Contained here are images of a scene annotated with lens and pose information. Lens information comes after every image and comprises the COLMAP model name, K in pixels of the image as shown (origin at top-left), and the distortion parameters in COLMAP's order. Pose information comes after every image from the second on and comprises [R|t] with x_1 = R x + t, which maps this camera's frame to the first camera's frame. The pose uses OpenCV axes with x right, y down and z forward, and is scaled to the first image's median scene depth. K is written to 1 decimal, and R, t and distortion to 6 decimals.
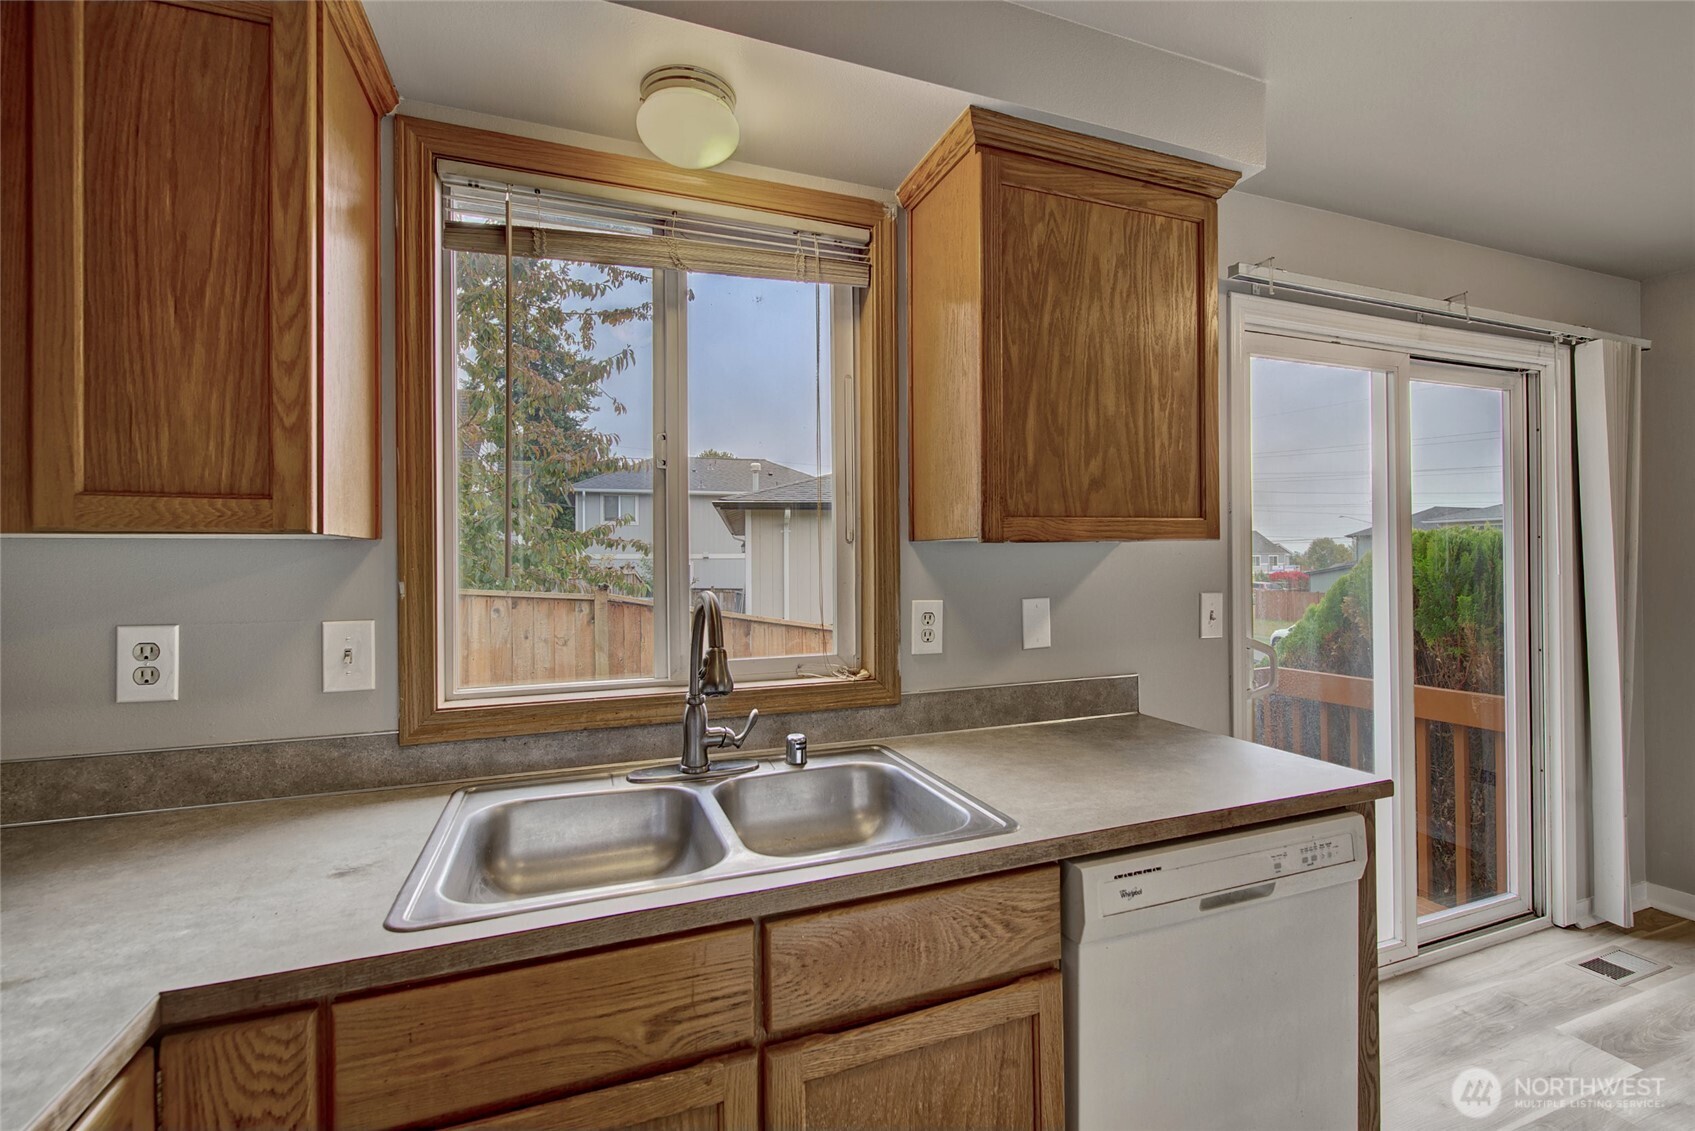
lens RADIAL K [[733.9, 0, 847.2], [0, 733.9, 558.0], [0, 0, 1]] dist [-0.001758, 0.000147]
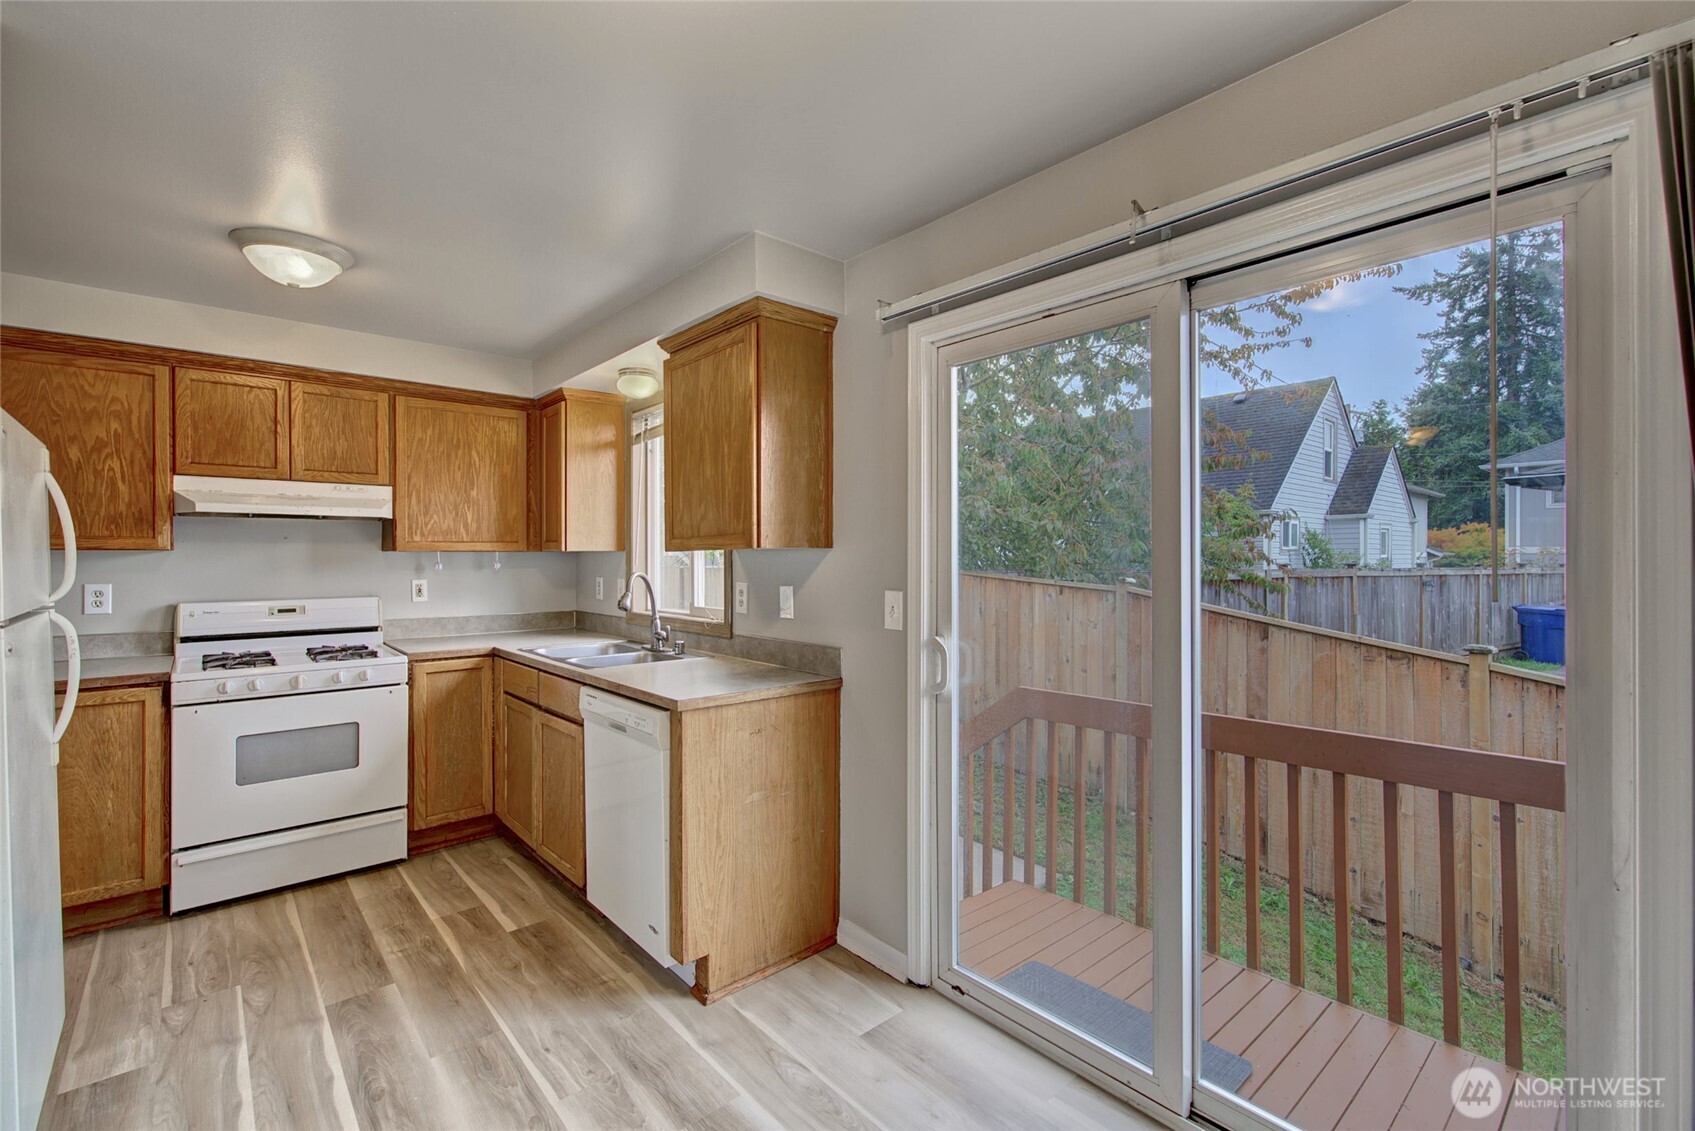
lens RADIAL K [[733.9, 0, 840.7], [0, 733.9, 560.2], [0, 0, 1]] dist [-0.001758, 0.000147]
pose [[0.349966, 0.010547, -0.936703, 1.732364], [0.000722, 0.999933, 0.011529, -0.016110], [0.936762, -0.004711, 0.349935, 0.568563]]
